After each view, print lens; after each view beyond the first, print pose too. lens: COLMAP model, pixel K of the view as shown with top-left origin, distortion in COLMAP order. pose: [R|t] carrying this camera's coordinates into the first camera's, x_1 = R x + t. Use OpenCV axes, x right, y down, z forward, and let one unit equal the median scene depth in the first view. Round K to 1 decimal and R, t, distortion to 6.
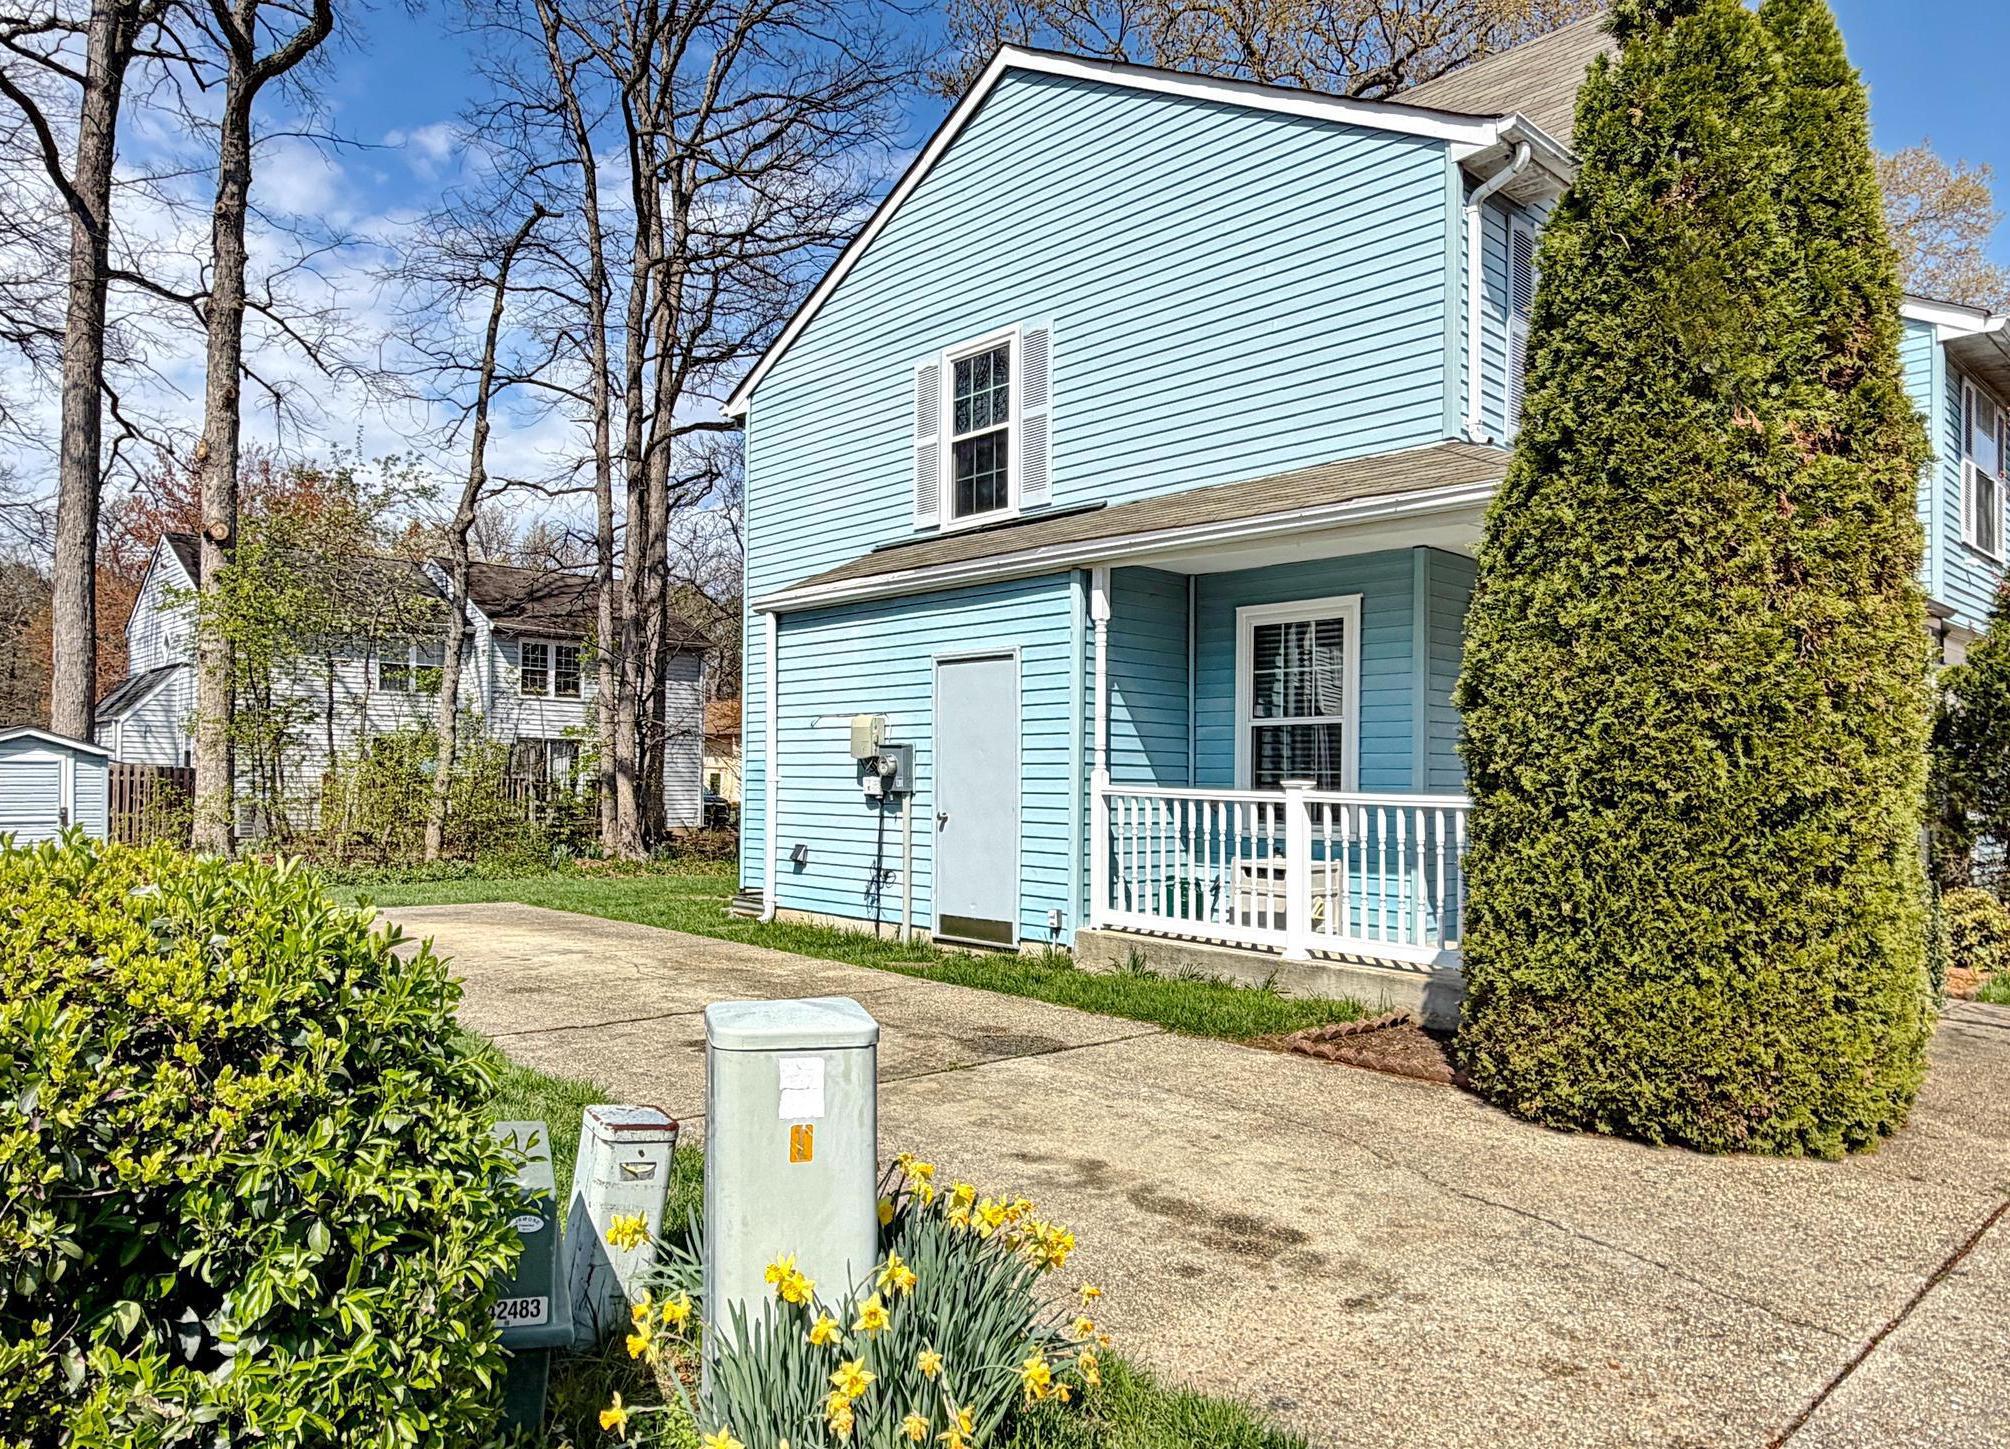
lens RADIAL K [[1338.5, 0, 1004.1], [0, 1338.5, 713.6], [0, 0, 1]] dist [0.000108, -0.000166]
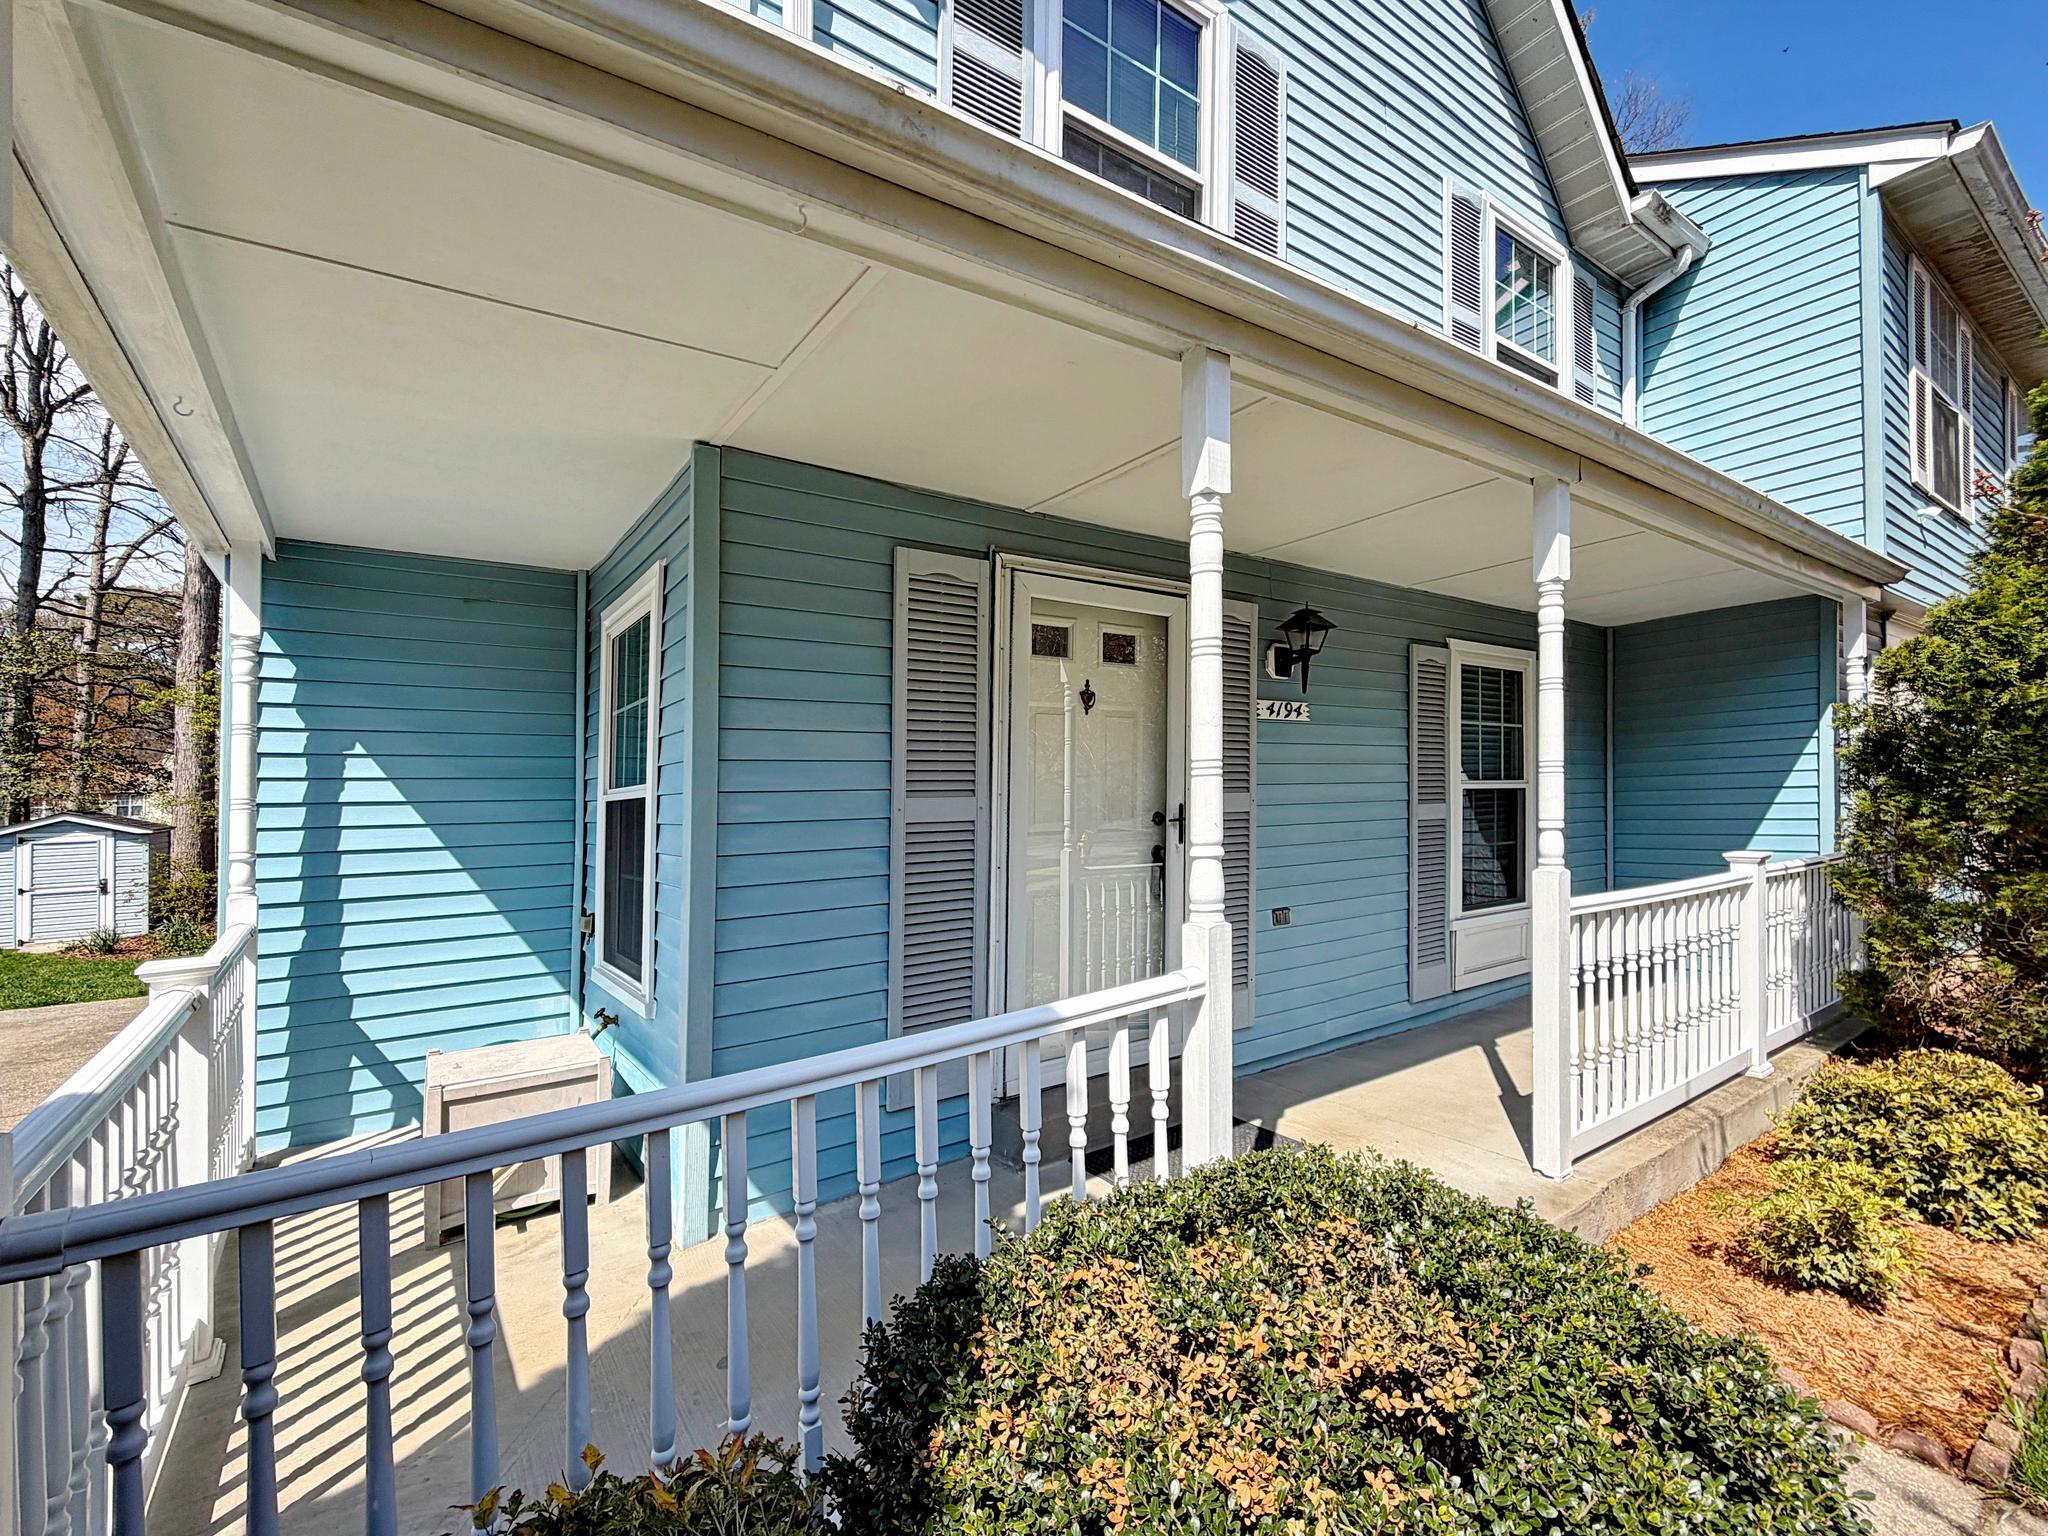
lens RADIAL K [[909.9, 0, 1024.0], [0, 909.9, 787.0], [0, 0, 1]] dist [0.004506, 0.000082]
pose [[0.988828, -0.039163, -0.143825, 0.385093], [0.043395, 0.998709, 0.026405, 0.001253], [0.142605, -0.032352, 0.989251, 0.551189]]
